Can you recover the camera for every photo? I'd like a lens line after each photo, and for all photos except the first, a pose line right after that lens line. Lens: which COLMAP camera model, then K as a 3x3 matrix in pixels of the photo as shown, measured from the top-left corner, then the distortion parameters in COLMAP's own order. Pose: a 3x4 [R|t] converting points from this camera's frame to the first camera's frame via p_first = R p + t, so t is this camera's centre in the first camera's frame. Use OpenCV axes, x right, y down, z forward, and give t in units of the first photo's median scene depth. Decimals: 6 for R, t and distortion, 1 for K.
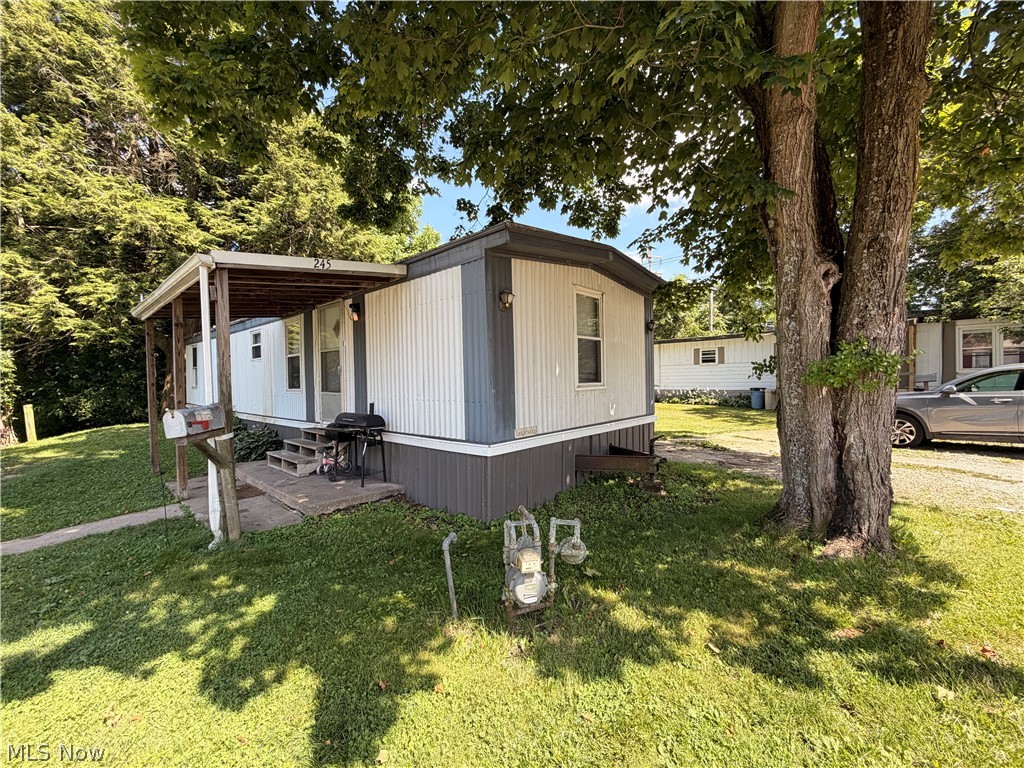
lens RADIAL K [[419.2, 0, 512.0], [0, 419.2, 384.0], [0, 0, 1]] dist [-0.002261, -0.000916]
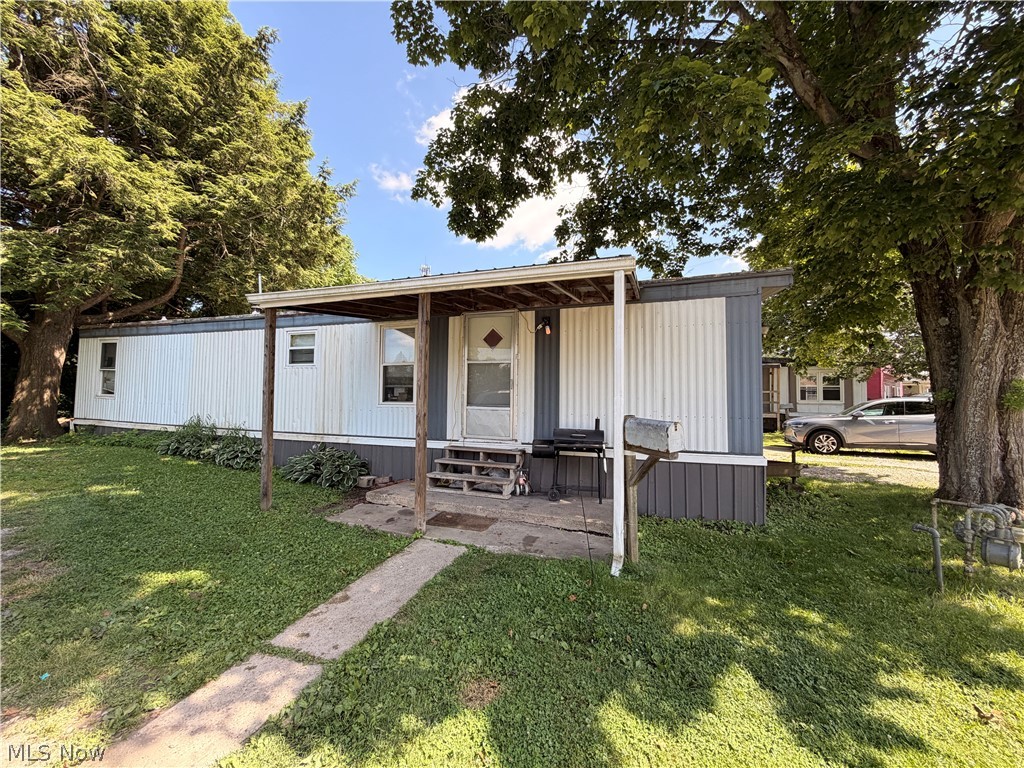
lens RADIAL K [[403.4, 0, 512.0], [0, 403.4, 384.0], [0, 0, 1]] dist [-0.000415, -0.000083]
pose [[0.924557, 0.043196, 0.378588, -0.639228], [-0.023753, 0.998155, -0.055878, 0.015625], [-0.380303, 0.042669, 0.923877, 0.133885]]
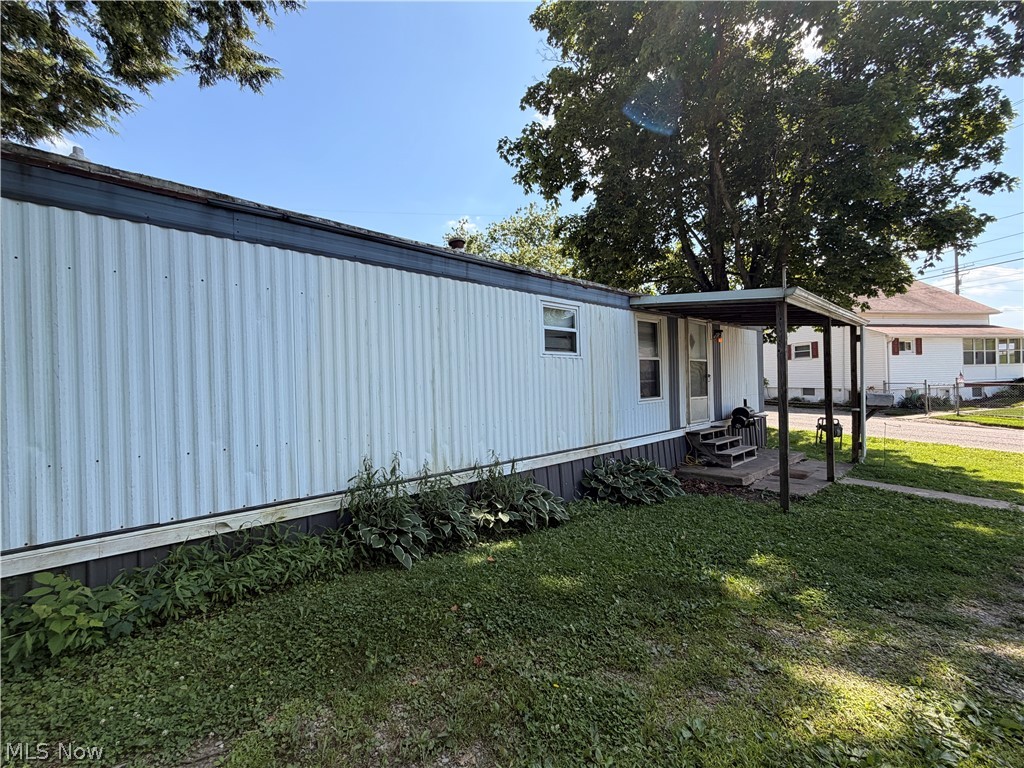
lens RADIAL K [[403.4, 0, 512.0], [0, 403.4, 384.0], [0, 0, 1]] dist [-0.000415, -0.000083]
pose [[0.123300, 0.017616, 0.992213, -1.417531], [0.039218, 0.998975, -0.022610, -0.009372], [-0.991594, 0.041701, 0.122483, 1.215996]]
